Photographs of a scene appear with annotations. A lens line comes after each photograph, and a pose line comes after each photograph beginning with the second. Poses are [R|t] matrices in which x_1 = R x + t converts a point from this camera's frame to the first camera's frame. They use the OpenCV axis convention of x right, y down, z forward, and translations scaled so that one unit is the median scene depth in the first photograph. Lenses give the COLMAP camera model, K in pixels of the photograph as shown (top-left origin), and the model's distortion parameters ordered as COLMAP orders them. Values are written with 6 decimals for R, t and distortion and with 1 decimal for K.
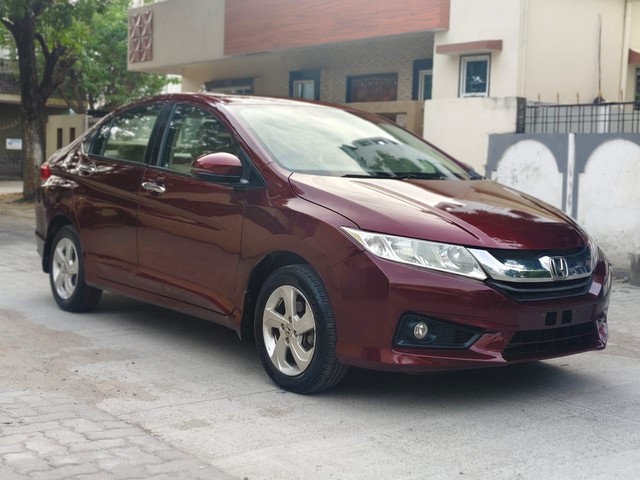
lens RADIAL K [[928.9, 0, 320.0], [0, 928.9, 240.0], [0, 0, 1]] dist [0.039230, 0.018661]
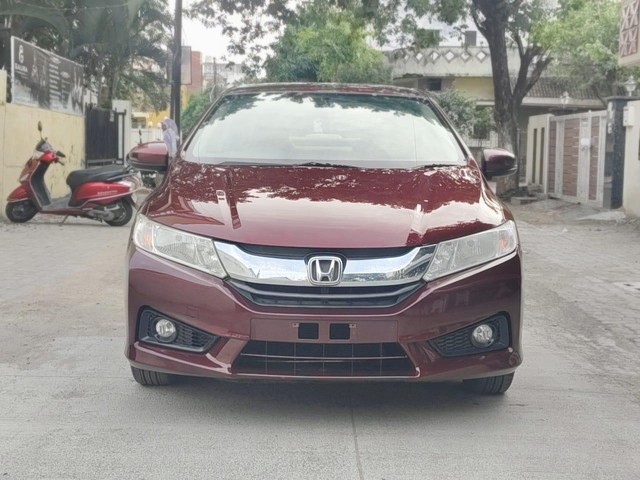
lens RADIAL K [[928.9, 0, 320.0], [0, 928.9, 240.0], [0, 0, 1]] dist [0.039230, 0.018661]
pose [[0.820287, 0.041635, -0.570434, 0.118972], [-0.043187, 0.999008, 0.010812, -0.001082], [0.570319, 0.015767, 0.821272, 0.052041]]
